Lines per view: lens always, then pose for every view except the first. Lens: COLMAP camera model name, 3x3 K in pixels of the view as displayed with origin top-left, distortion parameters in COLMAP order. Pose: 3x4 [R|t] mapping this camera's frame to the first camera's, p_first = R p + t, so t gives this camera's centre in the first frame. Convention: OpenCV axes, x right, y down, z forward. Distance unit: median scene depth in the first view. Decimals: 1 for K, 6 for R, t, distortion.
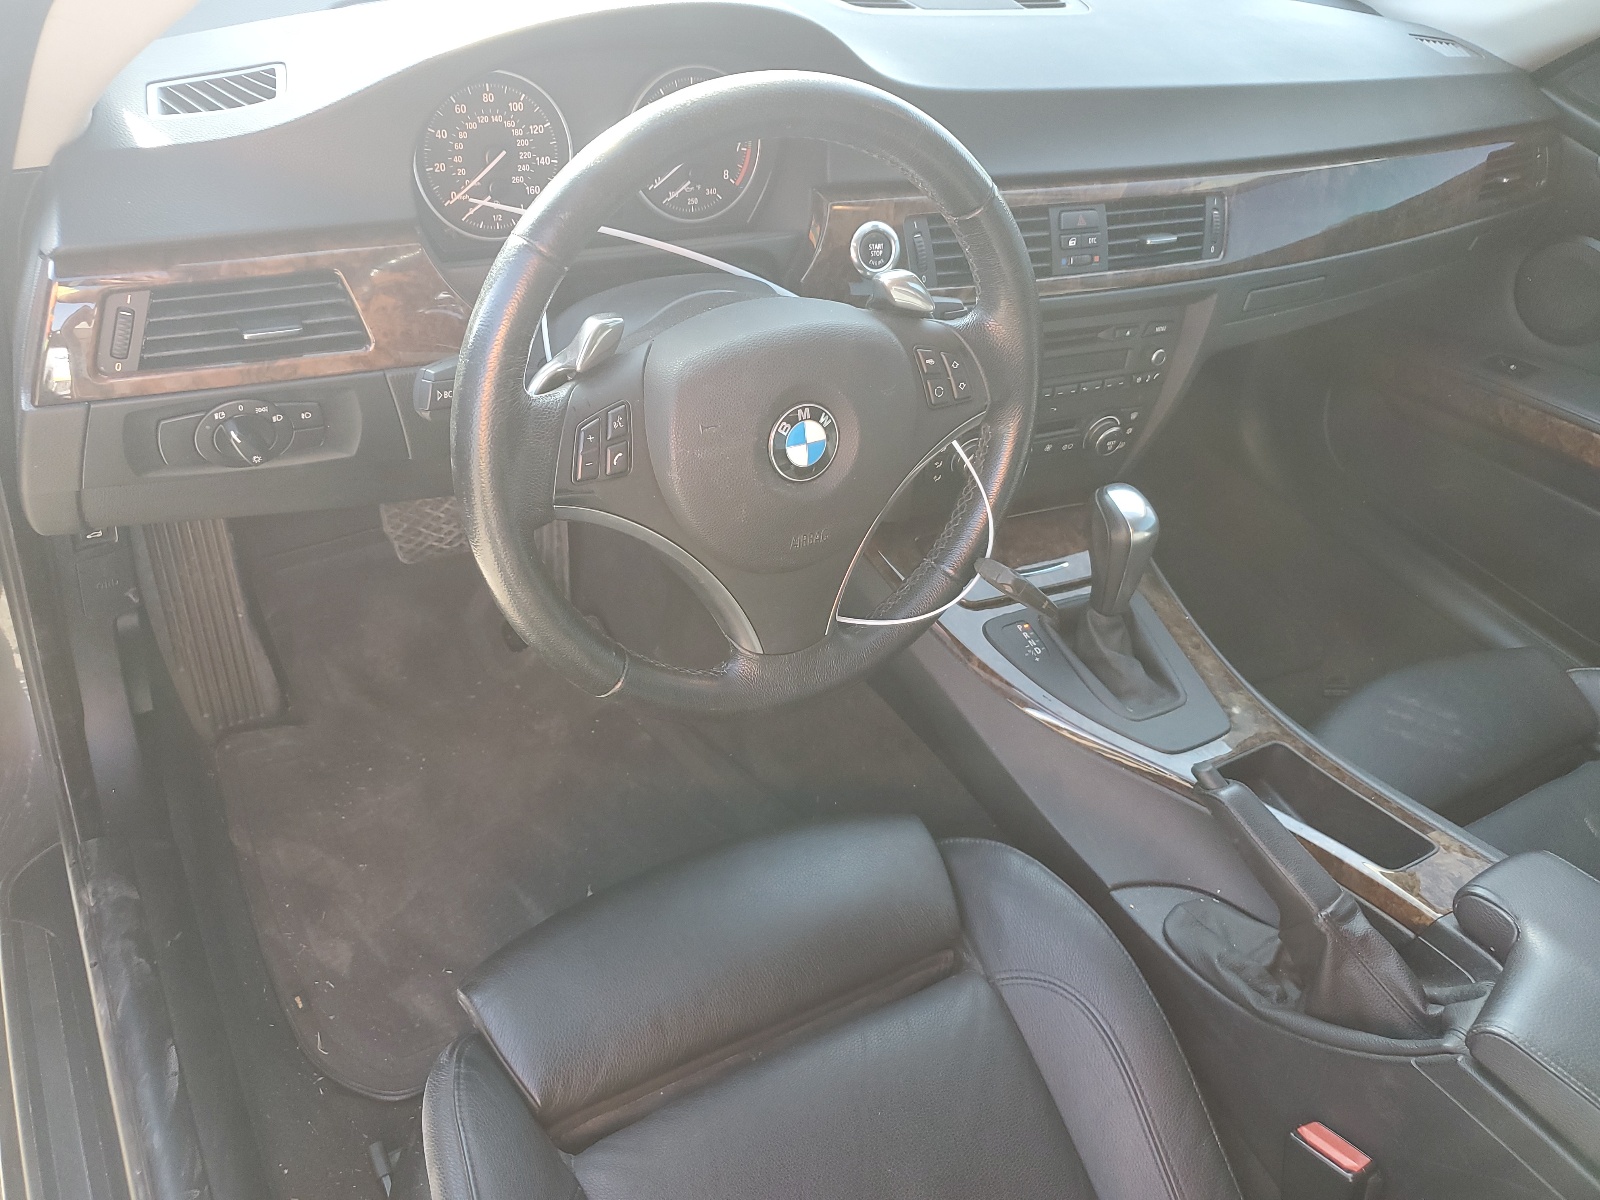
lens RADIAL K [[1224.2, 0, 798.6], [0, 1224.2, 580.9], [0, 0, 1]] dist [-0.004354, -0.001324]
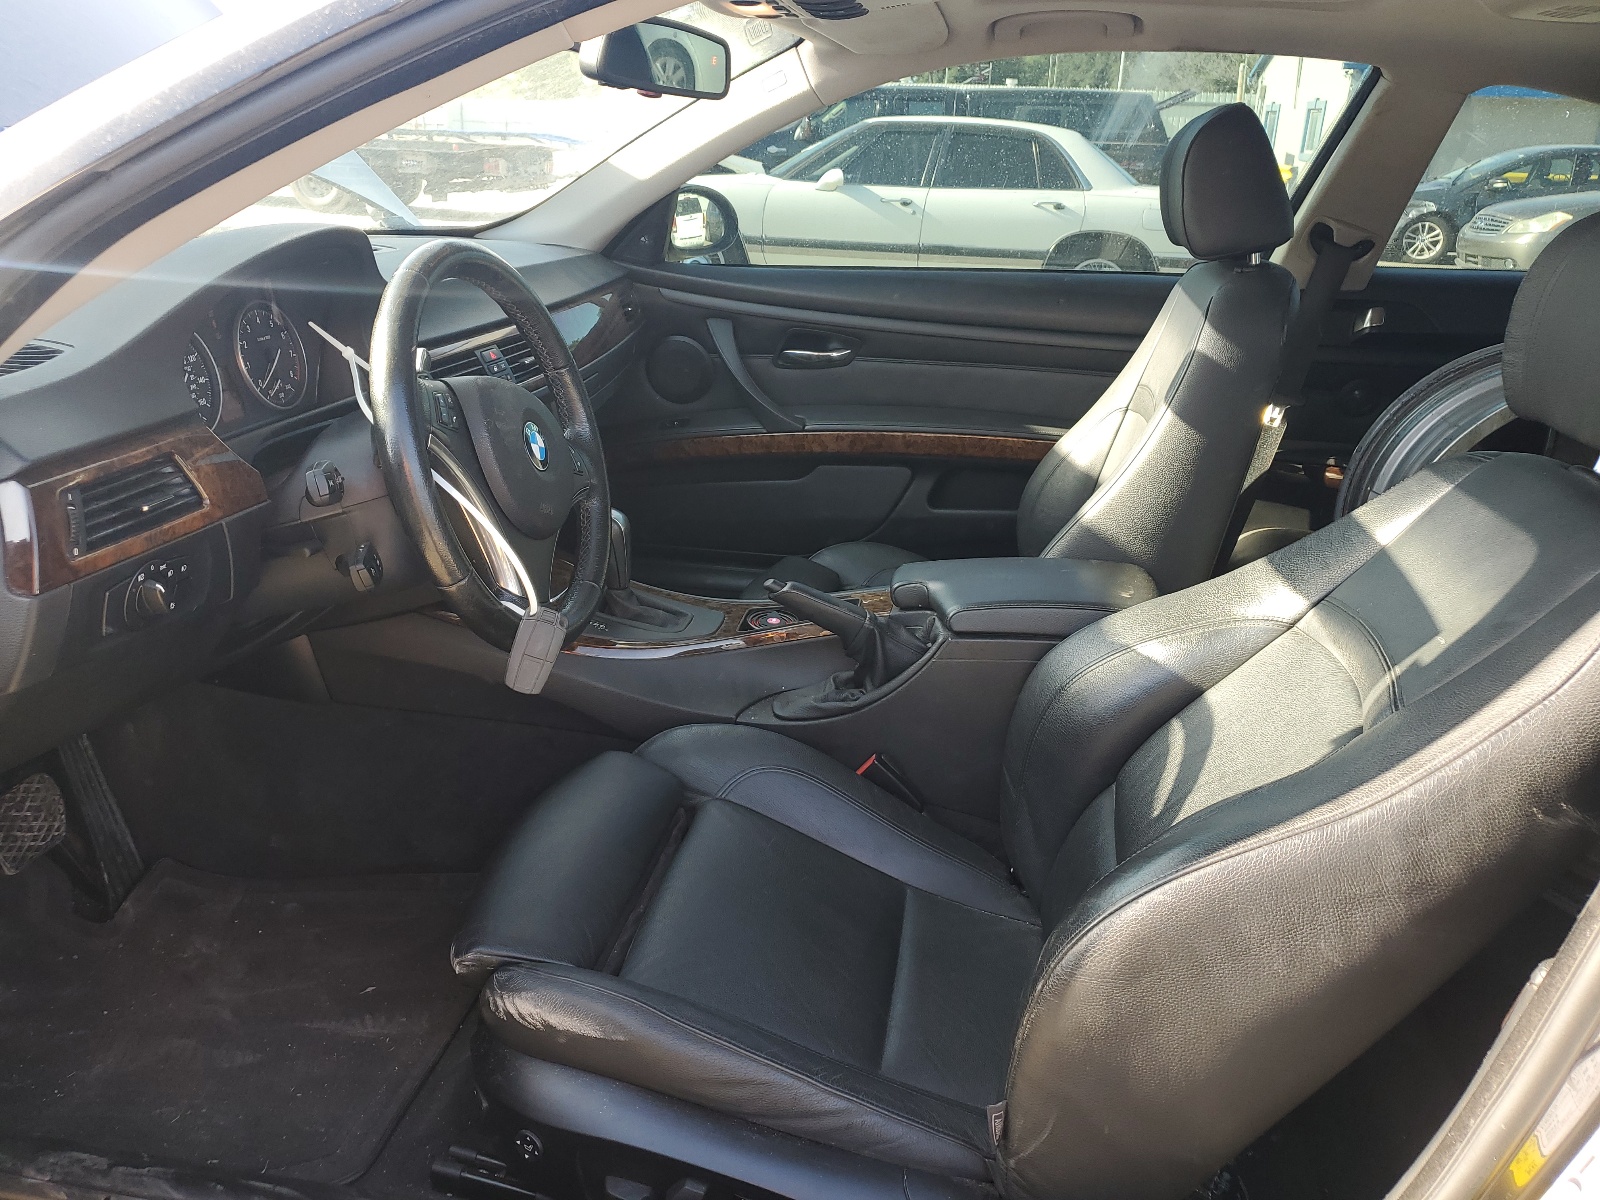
lens RADIAL K [[1224.2, 0, 798.6], [0, 1224.2, 580.9], [0, 0, 1]] dist [-0.004354, -0.001324]
pose [[0.641496, -0.362905, 0.675857, -0.788579], [0.519133, 0.854010, -0.034174, 0.234017], [-0.564787, 0.372782, 0.736240, -0.278872]]
